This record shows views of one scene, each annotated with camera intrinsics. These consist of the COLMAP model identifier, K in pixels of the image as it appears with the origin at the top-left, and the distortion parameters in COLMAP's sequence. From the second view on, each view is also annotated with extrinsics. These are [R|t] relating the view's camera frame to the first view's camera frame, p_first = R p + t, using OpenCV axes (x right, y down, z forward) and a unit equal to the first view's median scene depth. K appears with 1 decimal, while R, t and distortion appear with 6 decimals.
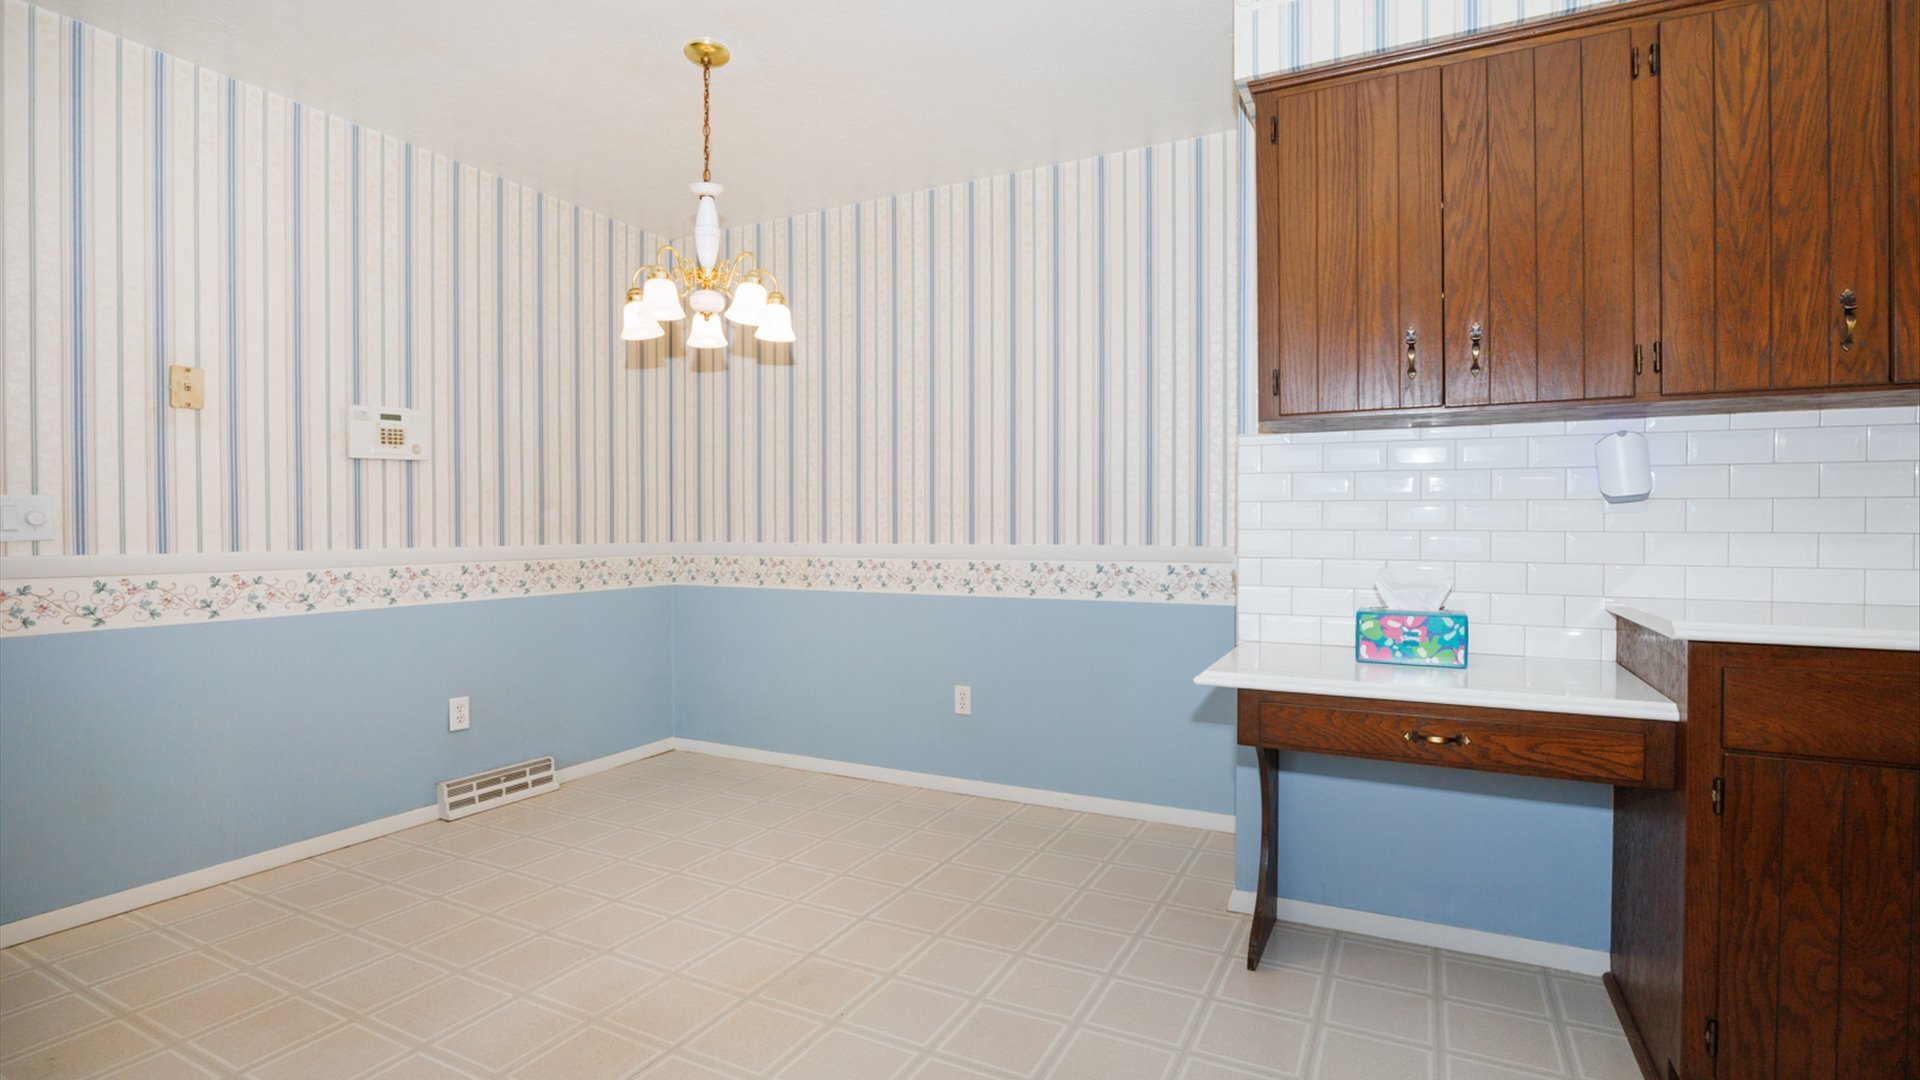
lens RADIAL K [[891.3, 0, 973.6], [0, 891.3, 541.2], [0, 0, 1]] dist [0.000375, 0.000084]
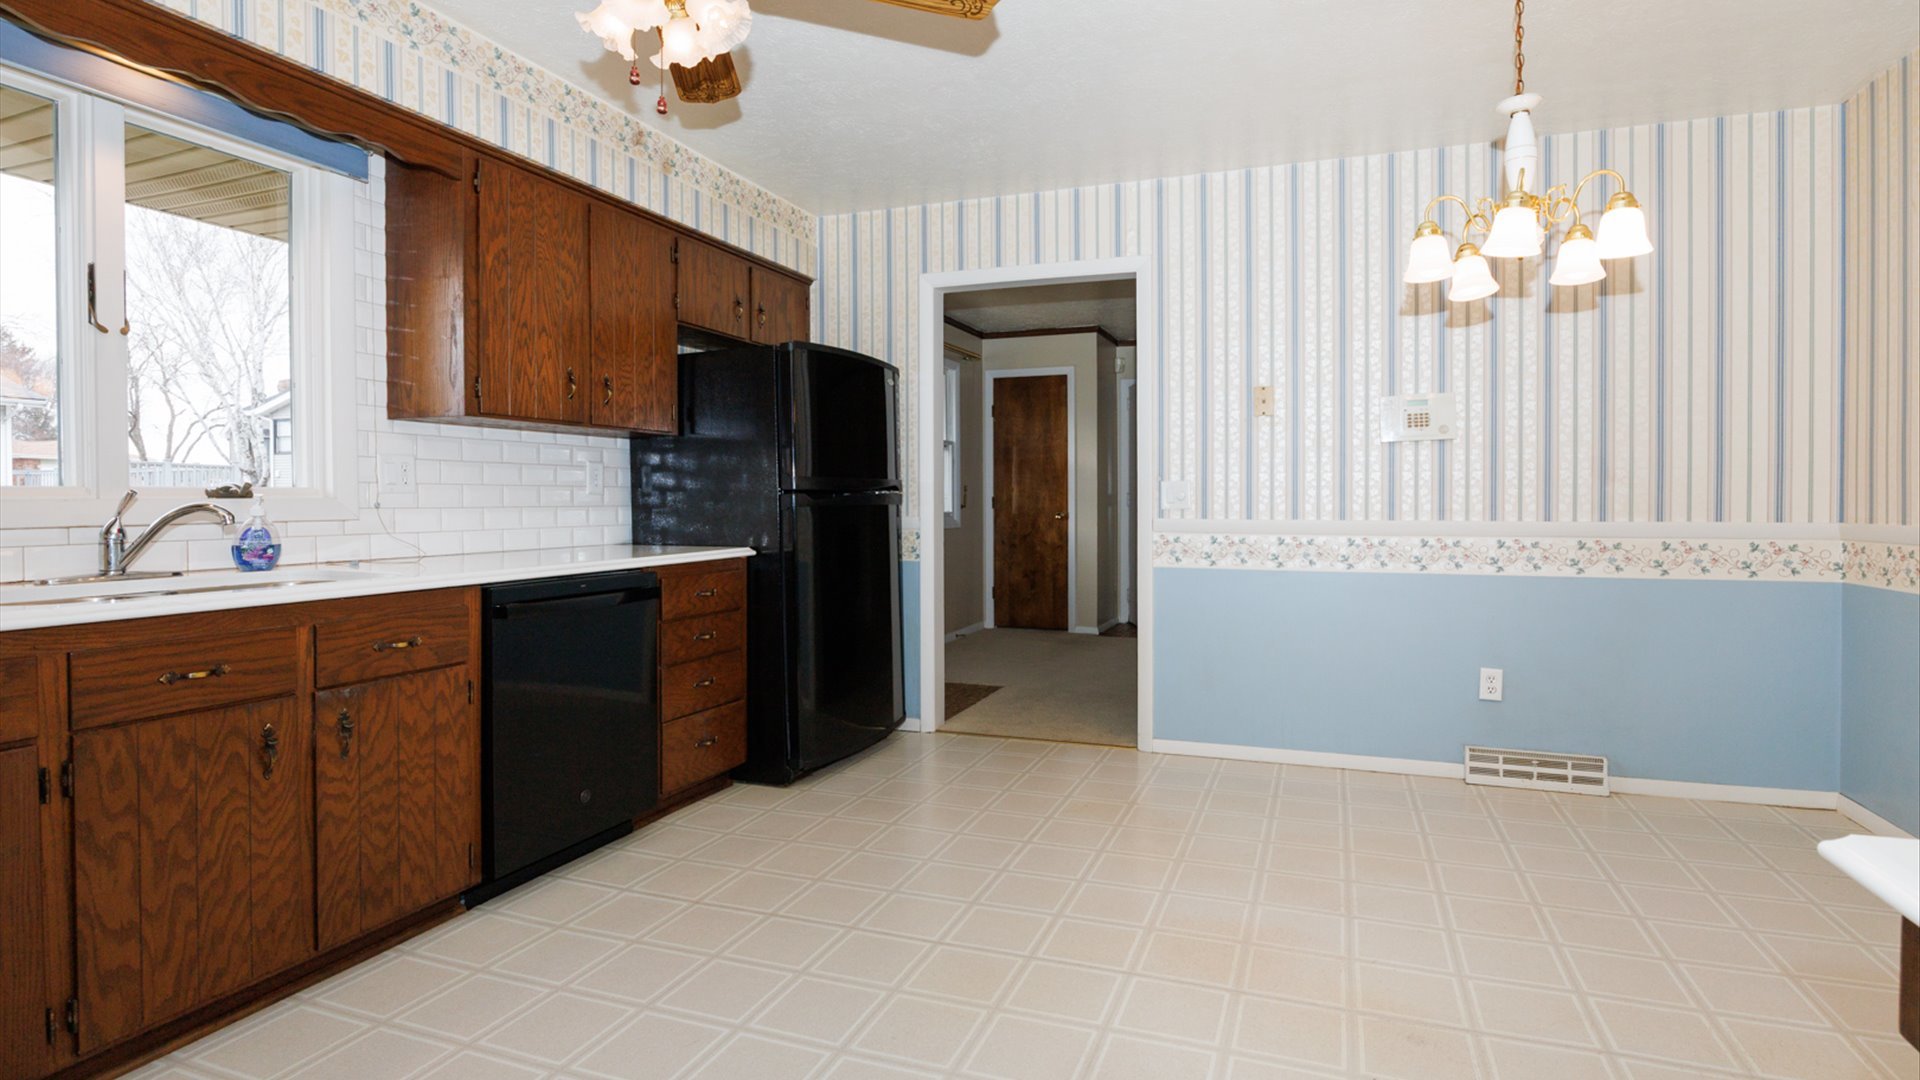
lens RADIAL K [[891.3, 0, 973.6], [0, 891.3, 541.2], [0, 0, 1]] dist [0.000375, 0.000084]
pose [[0.151769, 0.052486, -0.987022, 0.334302], [-0.013363, 0.998607, 0.051048, -0.014428], [0.988326, 0.005442, 0.152259, 0.262599]]
